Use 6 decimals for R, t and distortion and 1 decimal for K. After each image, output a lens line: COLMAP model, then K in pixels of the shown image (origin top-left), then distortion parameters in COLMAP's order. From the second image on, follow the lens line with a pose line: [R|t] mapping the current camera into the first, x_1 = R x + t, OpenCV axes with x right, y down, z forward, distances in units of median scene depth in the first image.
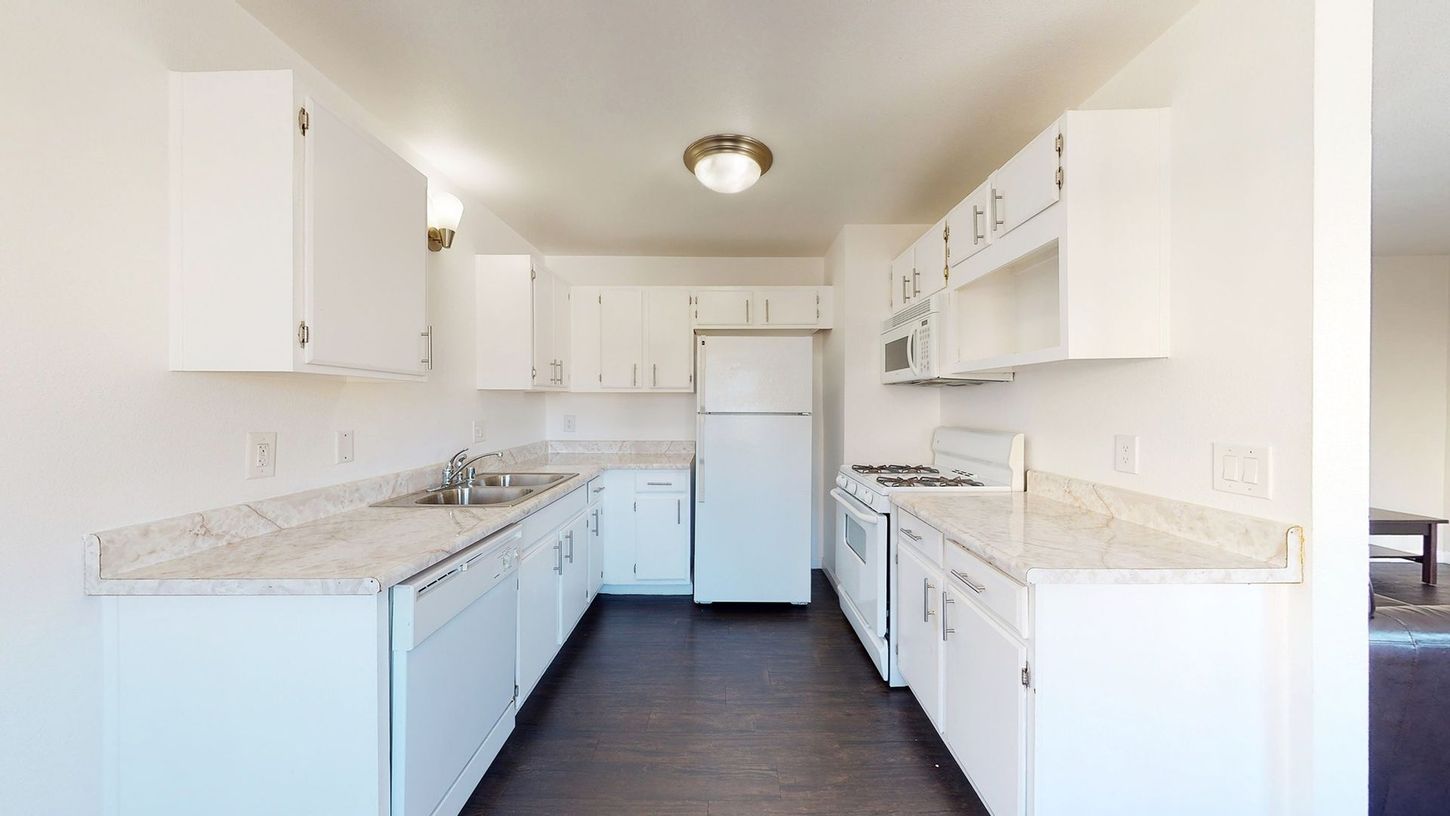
lens RADIAL K [[457.2, 0, 725.0], [0, 457.2, 408.0], [0, 0, 1]] dist [-0.002236, 0.000118]
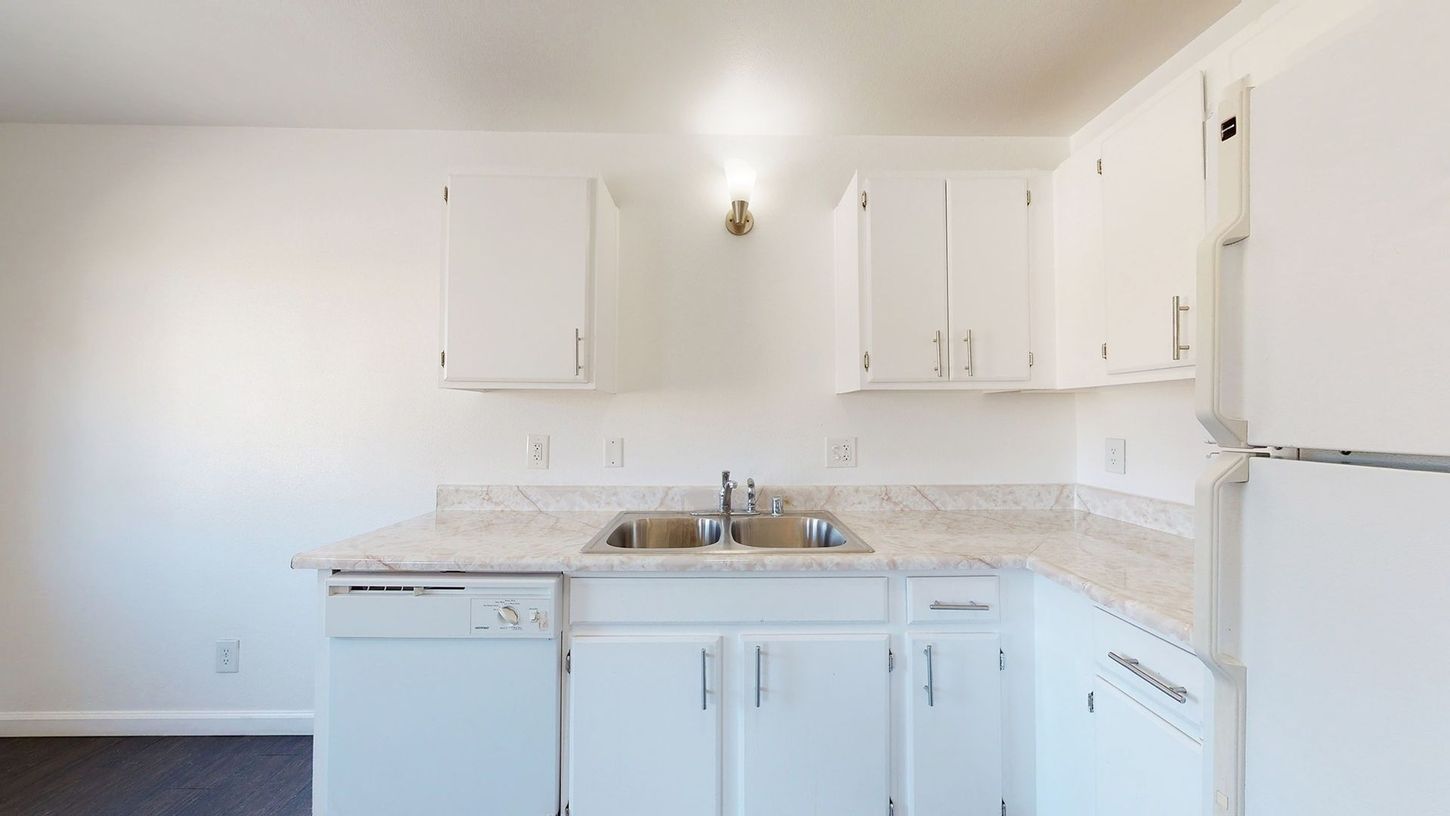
lens RADIAL K [[457.2, 0, 725.0], [0, 457.2, 408.0], [0, 0, 1]] dist [-0.002236, 0.000118]
pose [[0.014102, -0.019837, -0.999704, 0.274194], [-0.009533, 0.999755, -0.019973, -0.003422], [0.999855, 0.009812, 0.013910, 1.238803]]
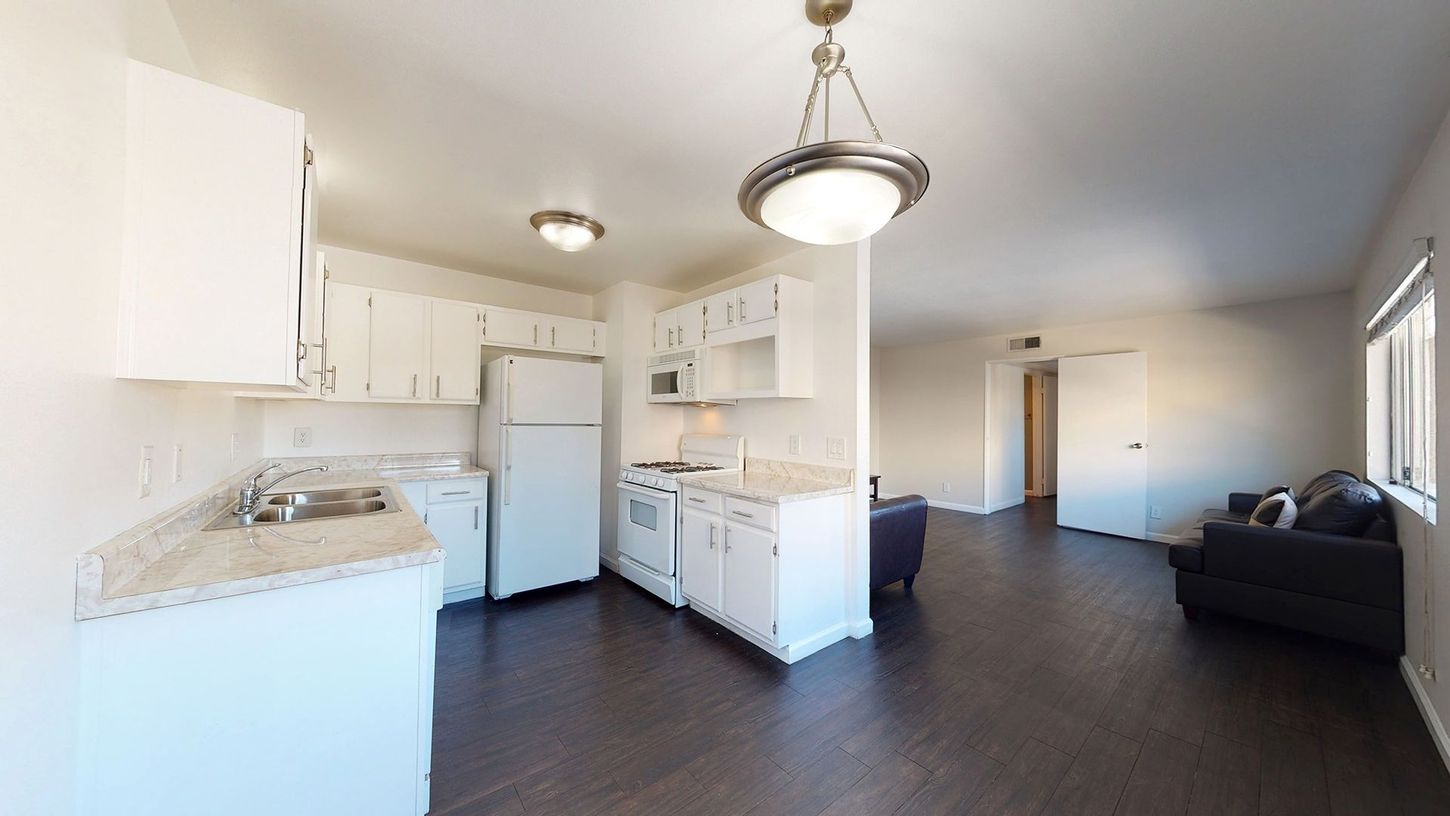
lens RADIAL K [[457.2, 0, 725.0], [0, 457.2, 408.0], [0, 0, 1]] dist [-0.002236, 0.000118]
pose [[0.774263, 0.022168, 0.632476, -0.571873], [-0.005895, 0.999596, -0.027819, -0.002260], [-0.632837, 0.017810, 0.774080, -0.326030]]
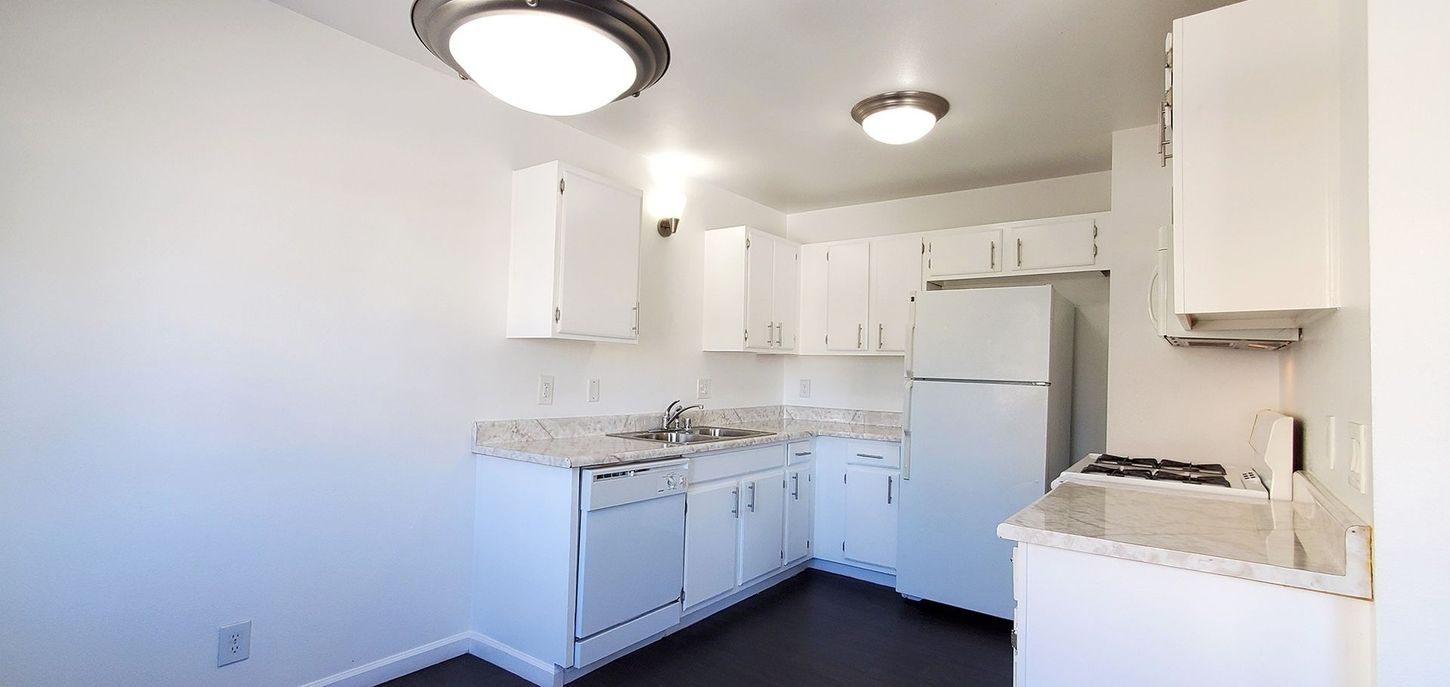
lens RADIAL K [[645.7, 0, 718.5], [0, 645.7, 354.6], [0, 0, 1]] dist [-0.000288, -0.000421]
pose [[0.799614, 0.006656, -0.600478, 0.662352], [-0.031134, 0.999053, -0.030386, 0.022946], [0.599707, 0.042993, 0.799064, -0.359904]]
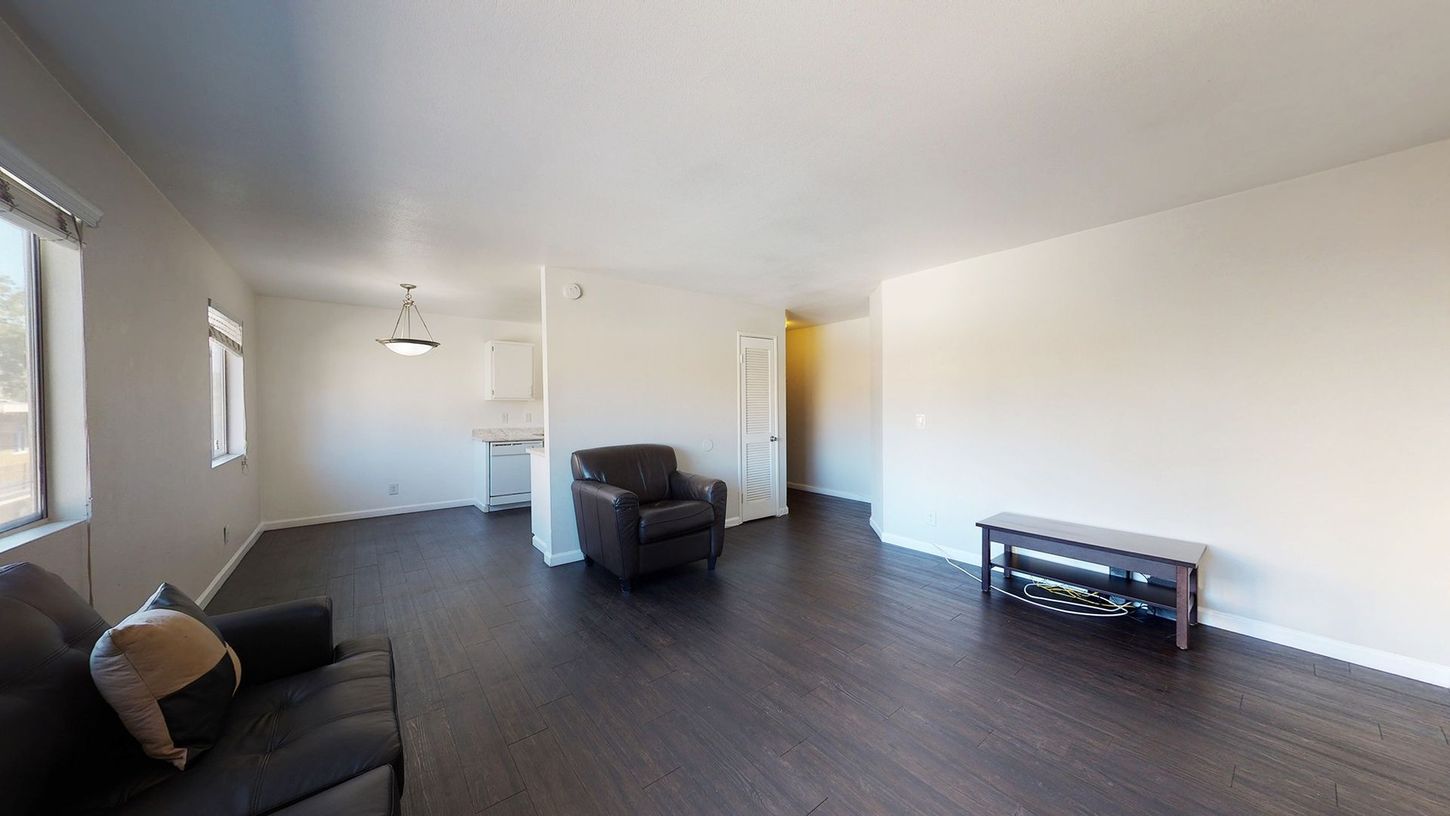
lens RADIAL K [[457.2, 0, 725.0], [0, 457.2, 408.0], [0, 0, 1]] dist [-0.002236, 0.000118]
pose [[0.619051, 0.000741, -0.785351, 3.119888], [-0.000069, 1.000000, 0.000888, 0.000152], [0.785351, -0.000496, 0.619051, -0.061789]]
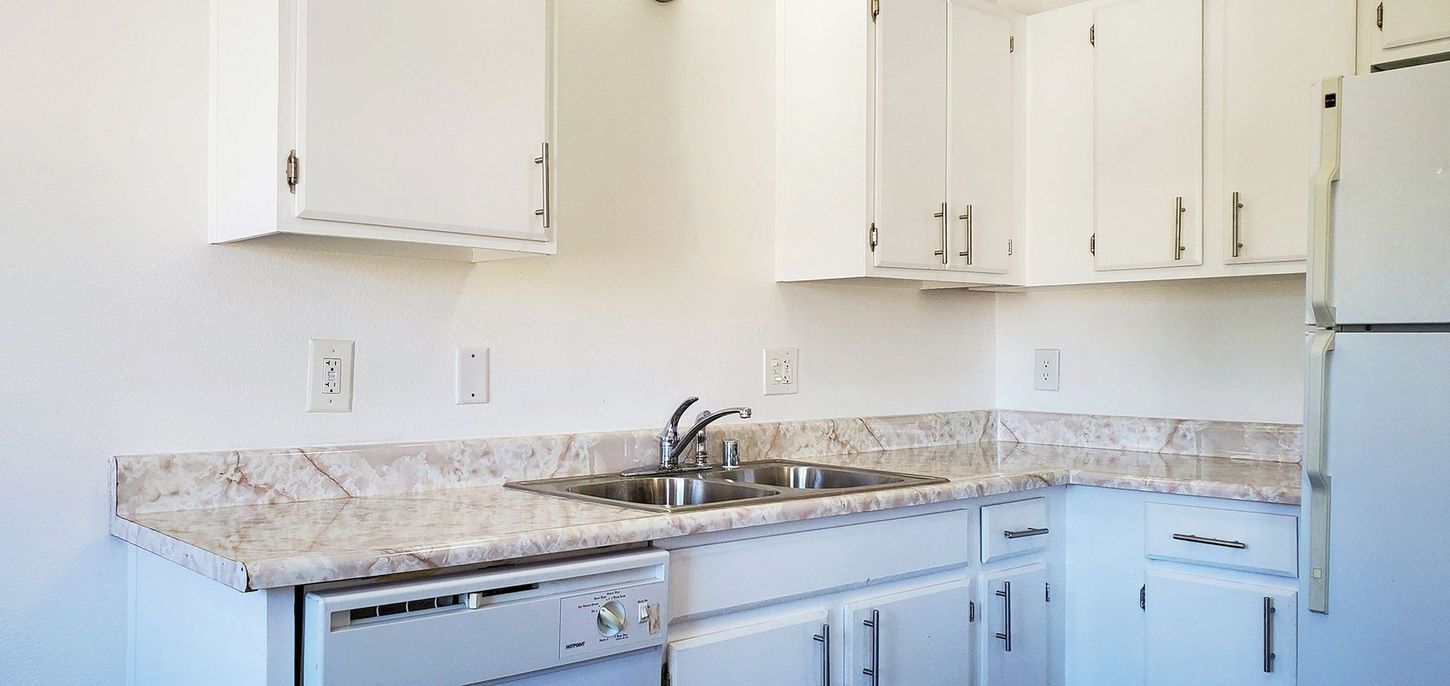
lens RADIAL K [[1126.7, 0, 698.7], [0, 1126.7, 351.8], [0, 0, 1]] dist [0.099159, -0.211936]
pose [[0.657128, 0.002090, -0.753776, 0.420314], [-0.009922, 0.999934, -0.005877, 0.059465], [0.753713, 0.011341, 0.657105, 0.277562]]
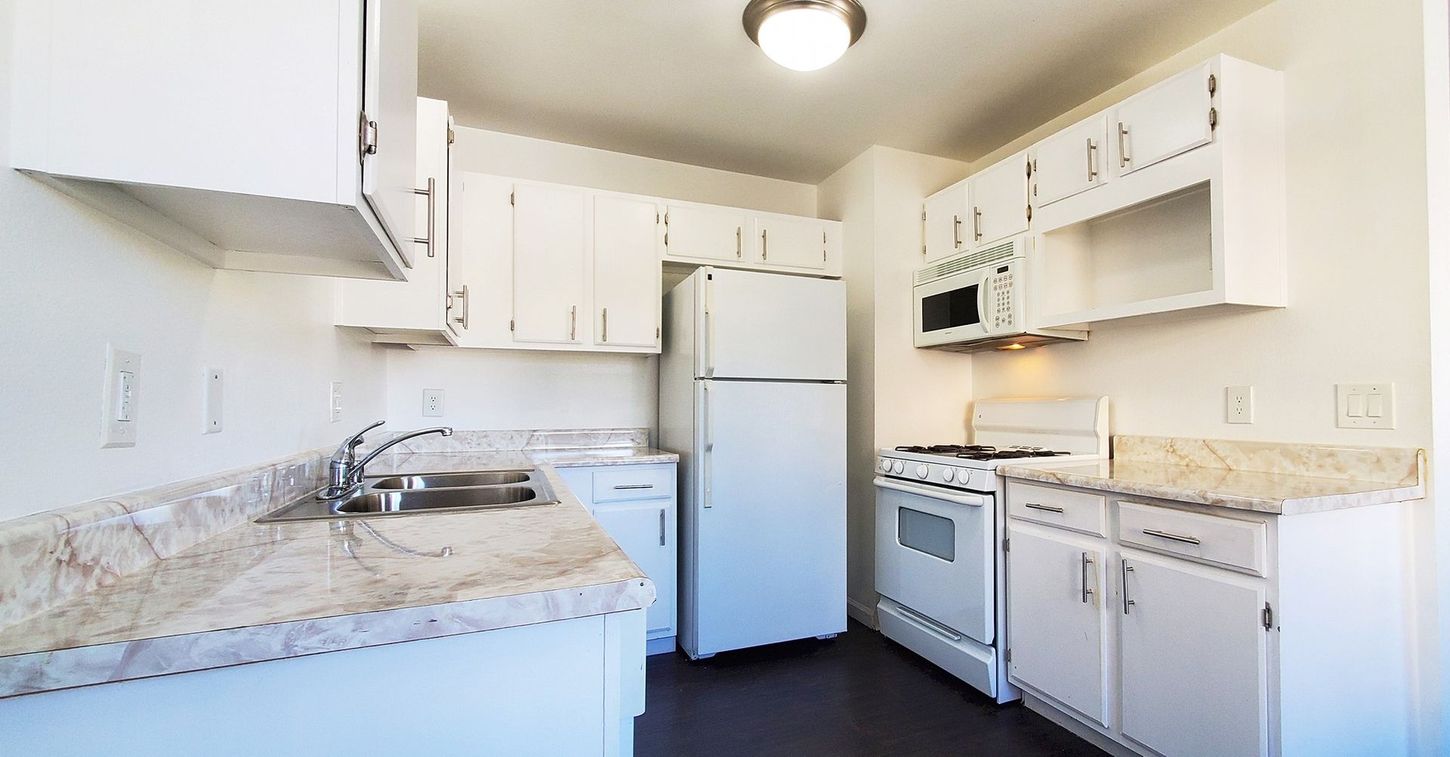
lens RADIAL K [[635.4, 0, 793.3], [0, 635.4, 392.1], [0, 0, 1]] dist [0.002471, -0.000188]
pose [[0.910651, 0.006624, 0.413123, -0.541782], [0.005169, 0.999611, -0.027420, 0.096362], [-0.413144, 0.027105, 0.910262, 0.118389]]
